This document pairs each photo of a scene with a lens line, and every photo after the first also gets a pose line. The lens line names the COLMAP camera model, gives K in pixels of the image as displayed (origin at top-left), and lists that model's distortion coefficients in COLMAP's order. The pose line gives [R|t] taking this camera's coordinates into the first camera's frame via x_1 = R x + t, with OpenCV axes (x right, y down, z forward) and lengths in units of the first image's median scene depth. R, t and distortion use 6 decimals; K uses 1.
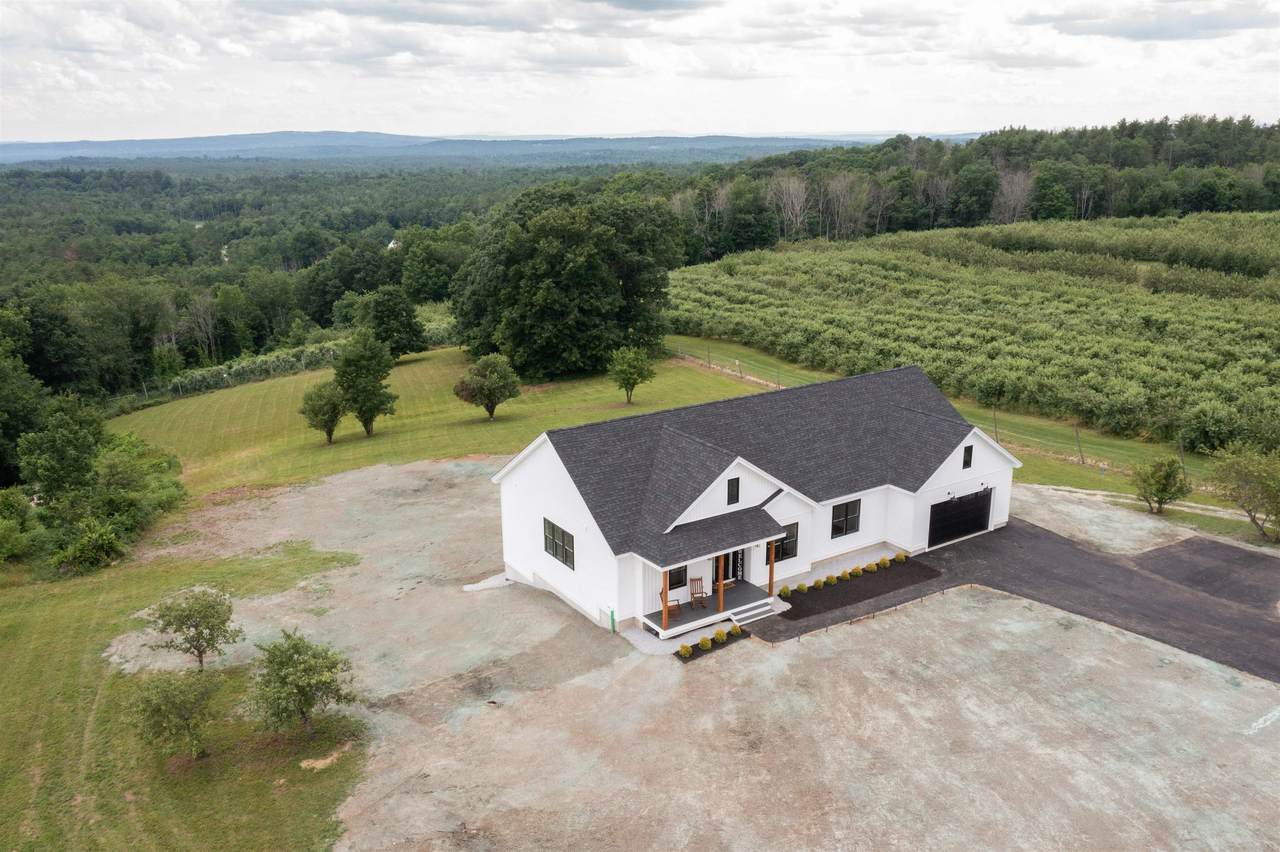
lens RADIAL K [[1018.2, 0, 643.9], [0, 1018.2, 418.2], [0, 0, 1]] dist [-0.007826, 0.008052]
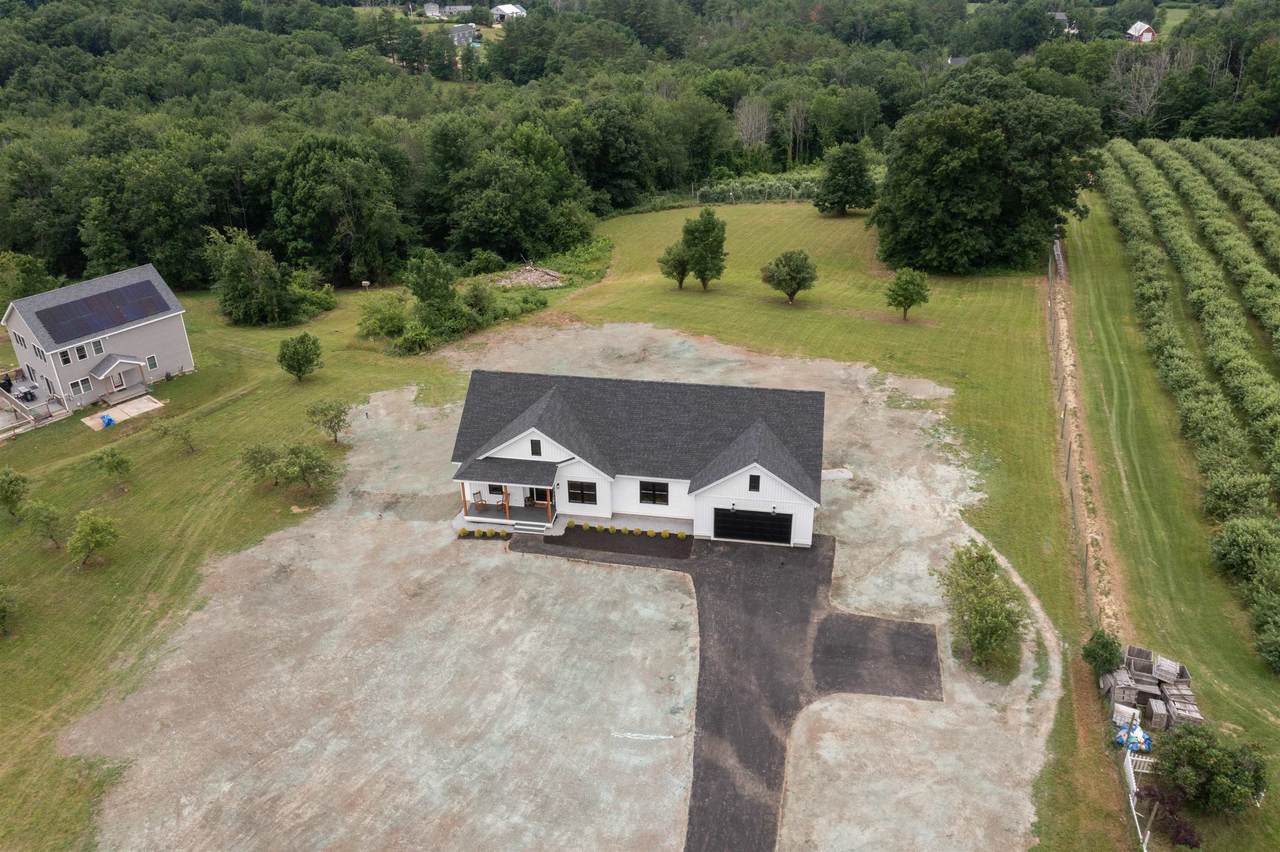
lens RADIAL K [[1018.2, 0, 635.1], [0, 1018.2, 421.5], [0, 0, 1]] dist [-0.007826, 0.008052]
pose [[0.729724, 0.323177, -0.602544, 0.401086], [-0.171397, 0.939569, 0.296366, -0.159668], [0.661911, -0.112991, 0.741018, 0.003343]]
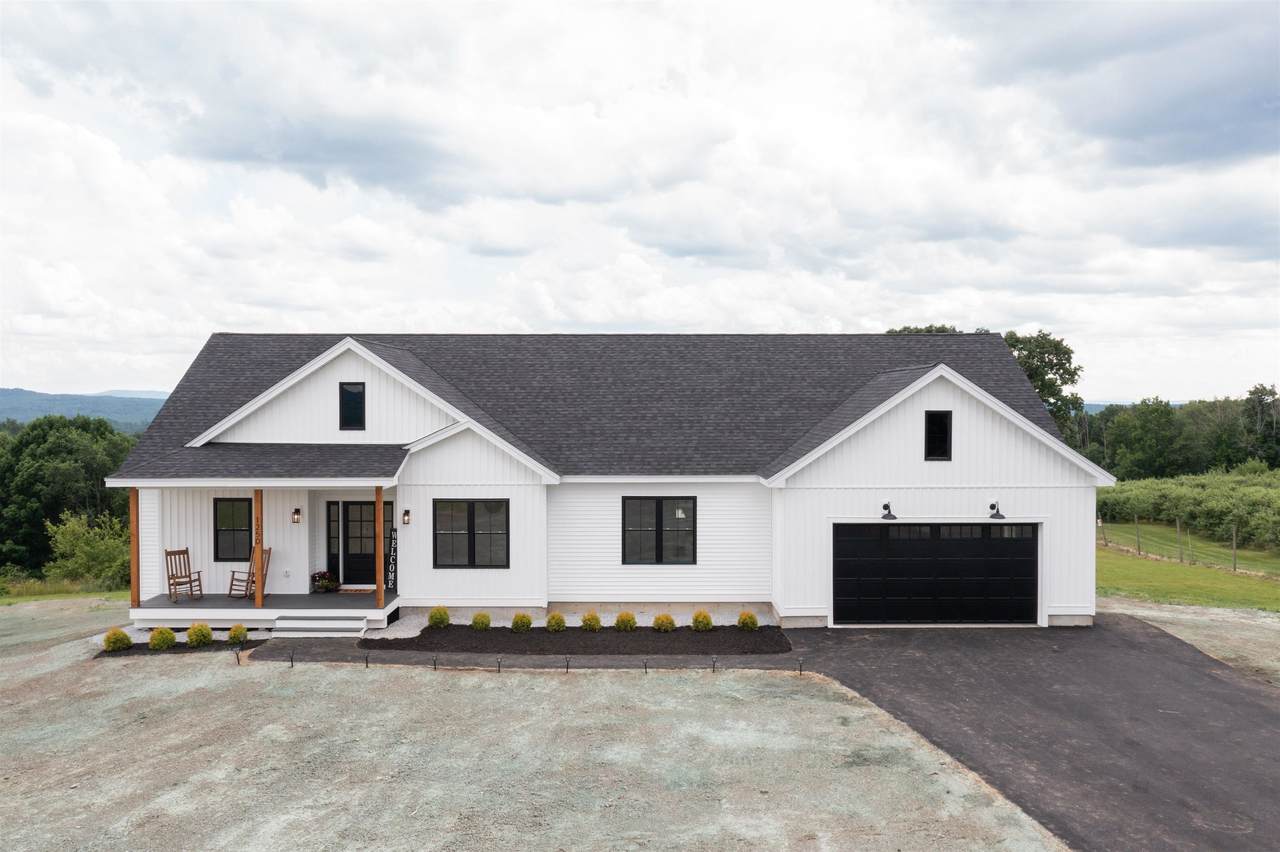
lens RADIAL K [[1018.2, 0, 639.0], [0, 1018.2, 424.5], [0, 0, 1]] dist [-0.007826, 0.008052]
pose [[0.834501, 0.013763, -0.550834, 0.199427], [-0.149585, 0.967804, -0.202437, 0.064362], [0.530313, 0.251330, 0.809692, 0.237151]]
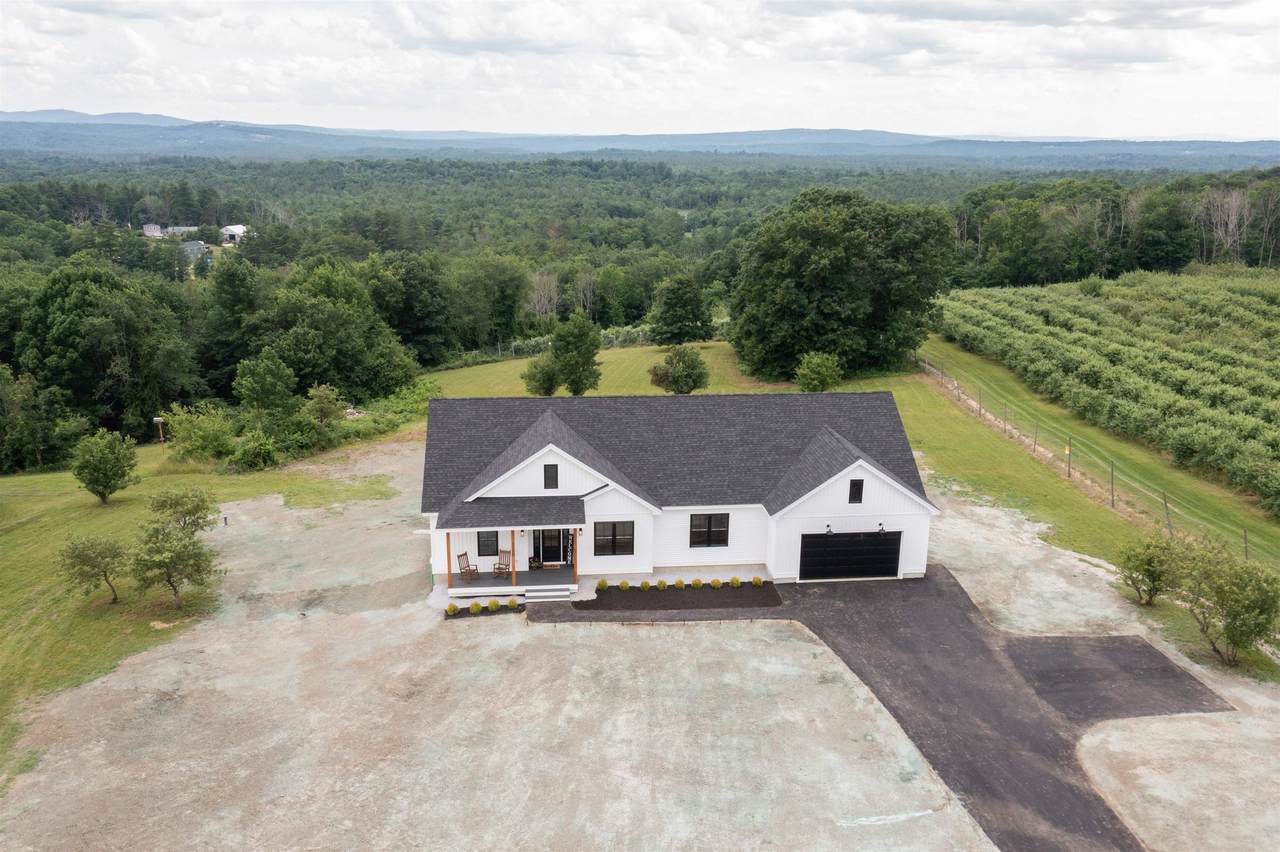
lens RADIAL K [[1018.2, 0, 637.8], [0, 1018.2, 424.7], [0, 0, 1]] dist [-0.007826, 0.008052]
pose [[0.887400, 0.140445, -0.439085, 0.233365], [-0.137306, 0.989757, 0.039085, -0.013085], [0.440077, 0.025605, 0.897595, 0.036124]]
